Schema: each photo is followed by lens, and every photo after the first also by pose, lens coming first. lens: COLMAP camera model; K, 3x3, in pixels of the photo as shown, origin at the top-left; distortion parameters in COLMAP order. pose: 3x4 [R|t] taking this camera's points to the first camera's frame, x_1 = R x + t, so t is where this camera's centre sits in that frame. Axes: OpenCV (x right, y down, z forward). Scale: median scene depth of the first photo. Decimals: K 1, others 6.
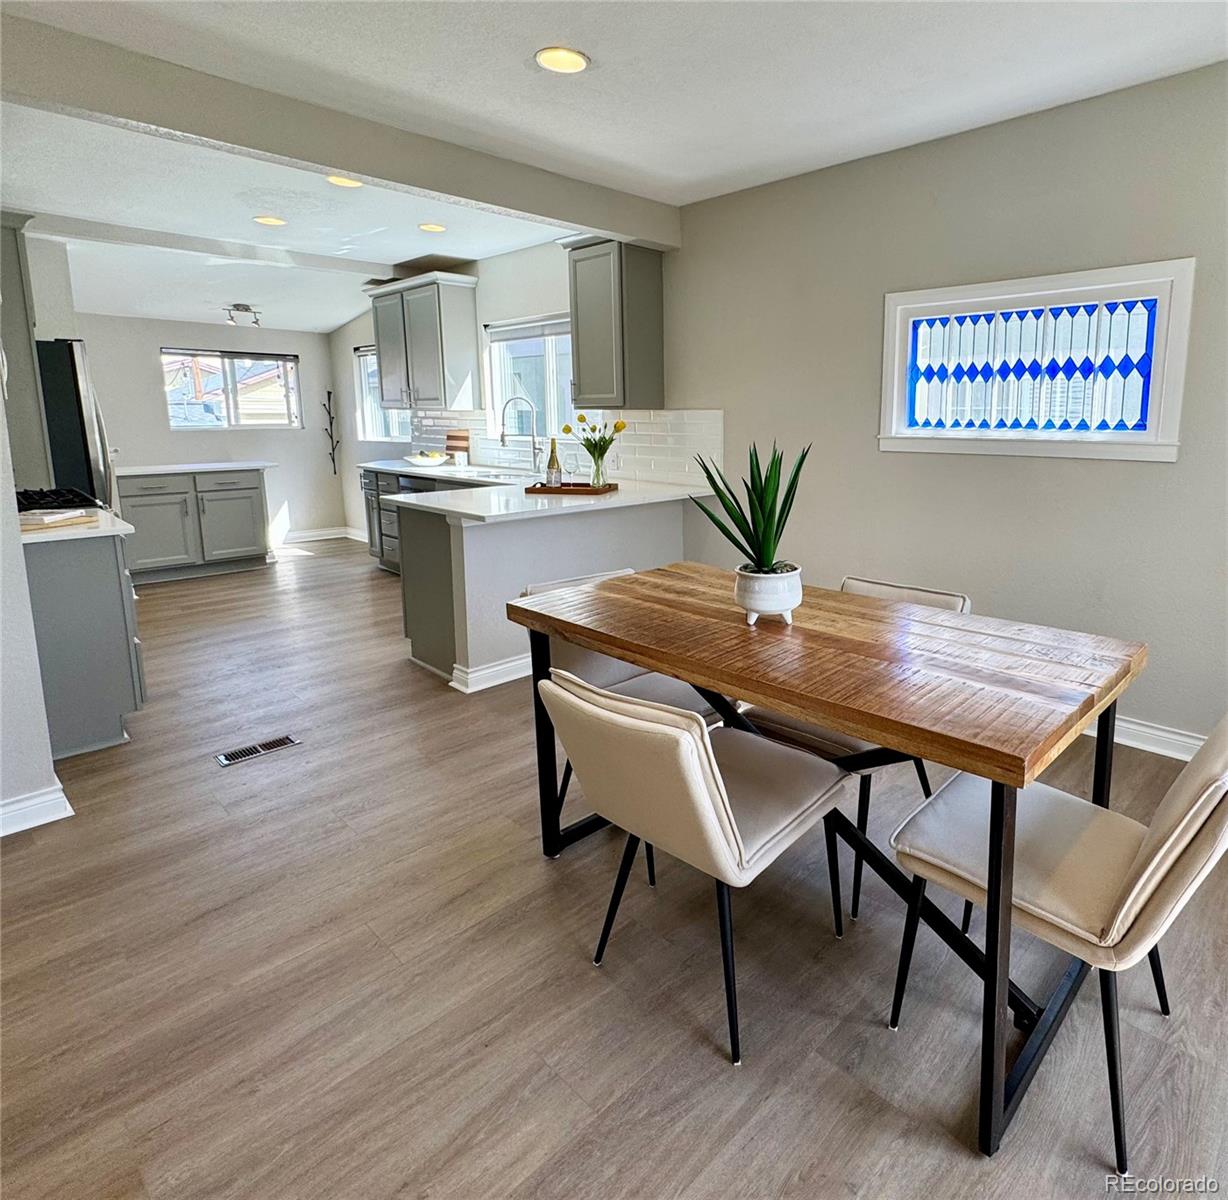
lens RADIAL K [[738.9, 0, 737.1], [0, 738.9, 523.7], [0, 0, 1]] dist [0.005114, 0.003057]
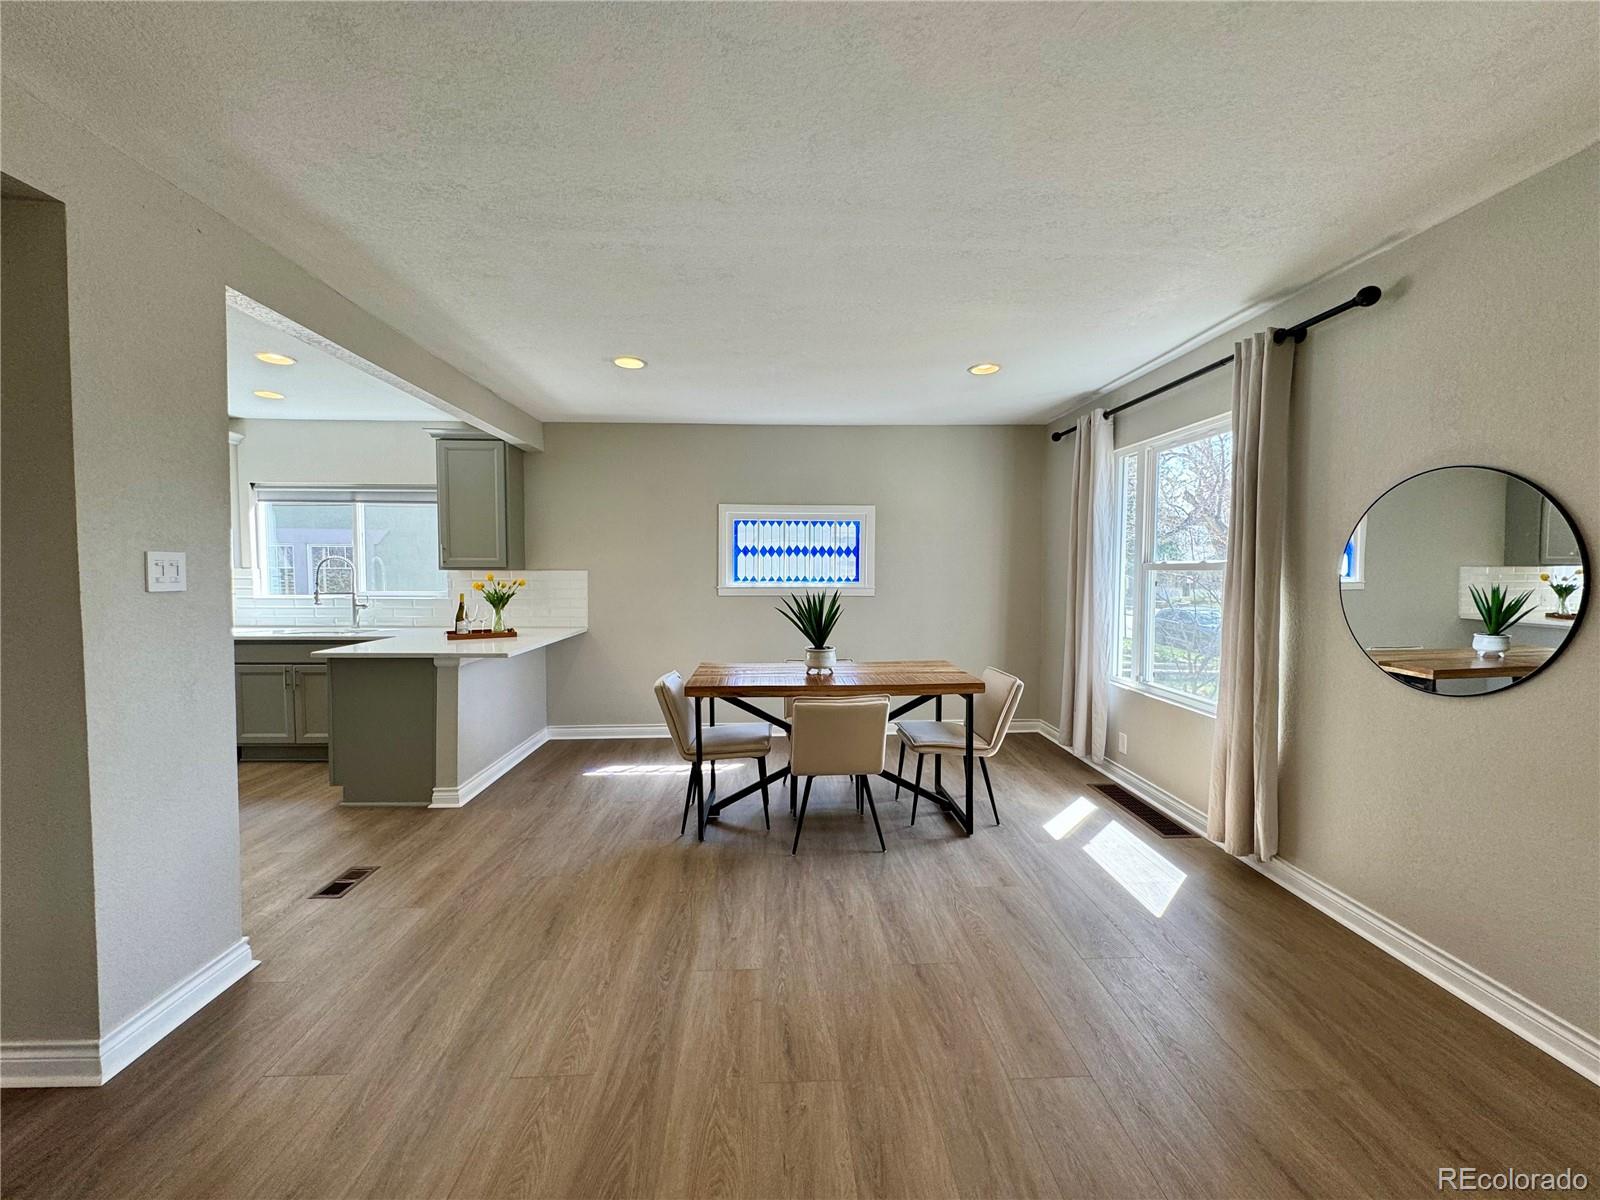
lens RADIAL K [[636.3, 0, 798.2], [0, 636.3, 596.1], [0, 0, 1]] dist [-0.001053, 0.000176]
pose [[0.721373, -0.026593, 0.692036, -0.568118], [0.100066, 0.992779, -0.066159, 0.012319], [-0.685280, 0.116974, 0.718825, -0.126142]]
